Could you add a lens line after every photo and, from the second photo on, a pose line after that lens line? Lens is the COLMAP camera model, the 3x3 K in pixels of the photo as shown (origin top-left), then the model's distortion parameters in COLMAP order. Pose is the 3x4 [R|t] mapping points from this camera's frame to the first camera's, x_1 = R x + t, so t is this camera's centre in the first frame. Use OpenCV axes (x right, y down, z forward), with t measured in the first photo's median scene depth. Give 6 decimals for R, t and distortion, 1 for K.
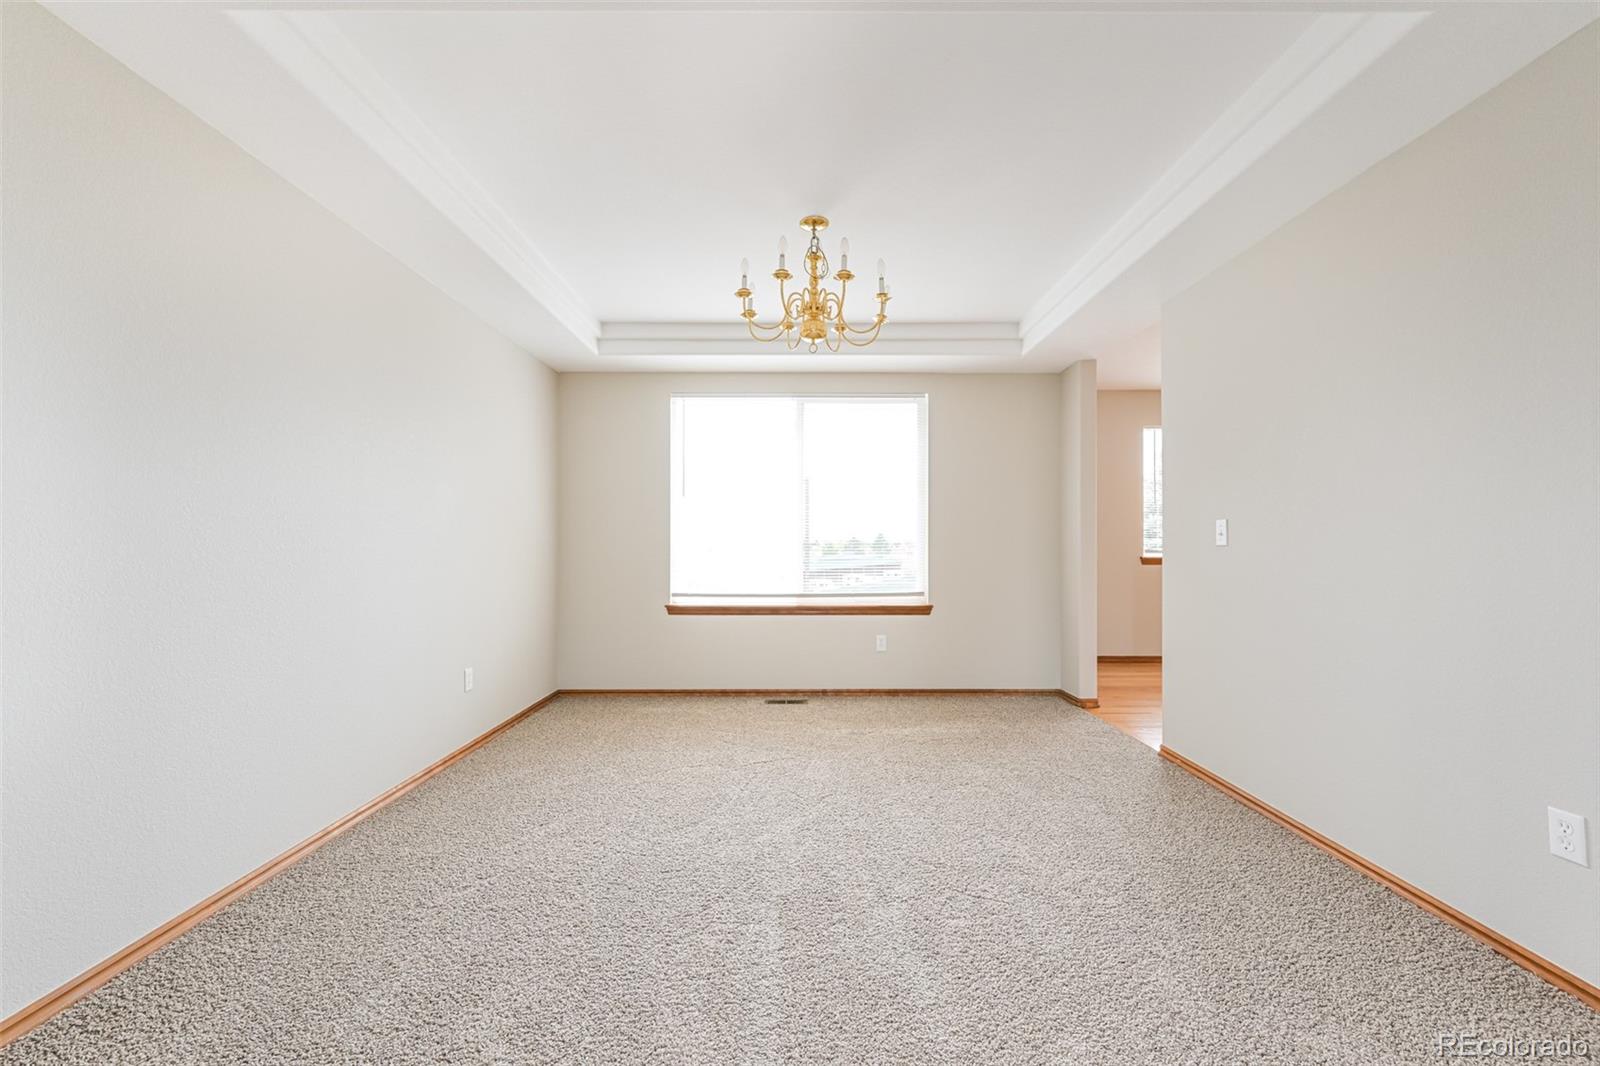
lens RADIAL K [[627.5, 0, 807.3], [0, 627.5, 552.3], [0, 0, 1]] dist [0.000509, -0.000556]
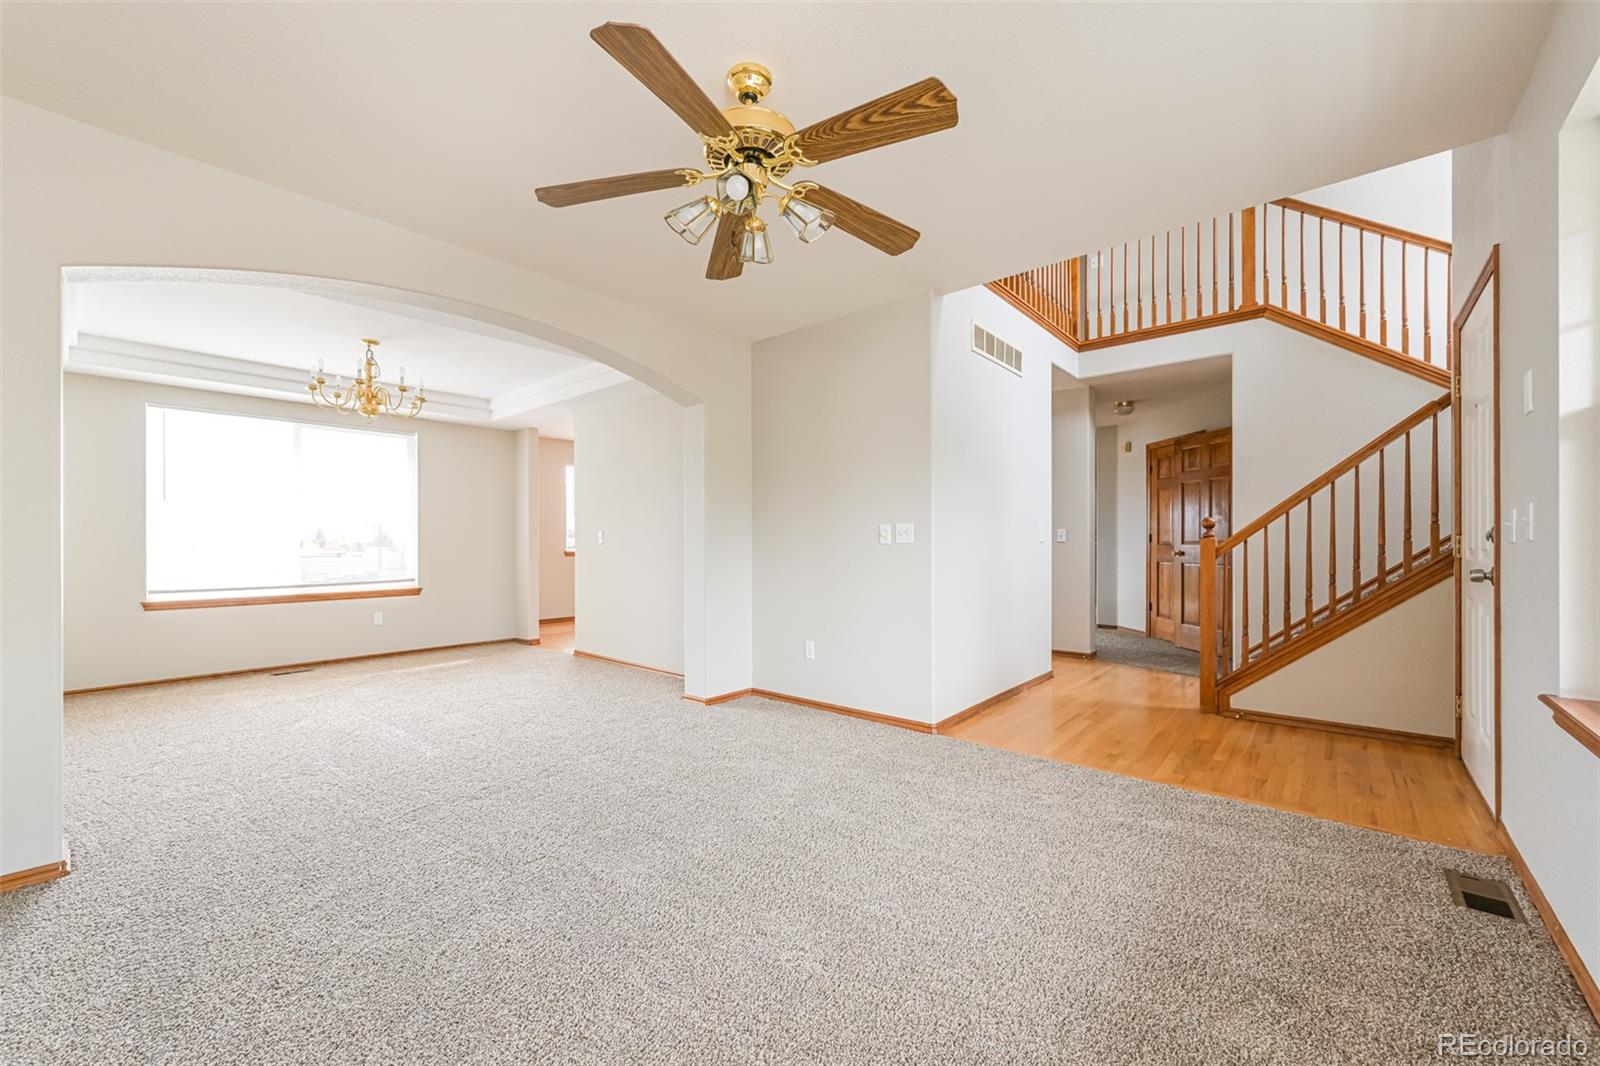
lens RADIAL K [[627.5, 0, 802.2], [0, 627.5, 537.1], [0, 0, 1]] dist [0.000509, -0.000556]
pose [[0.652799, 0.003545, 0.757523, -0.304677], [0.002930, 0.999970, -0.007204, -0.014861], [-0.757526, 0.006922, 0.652769, -0.544280]]
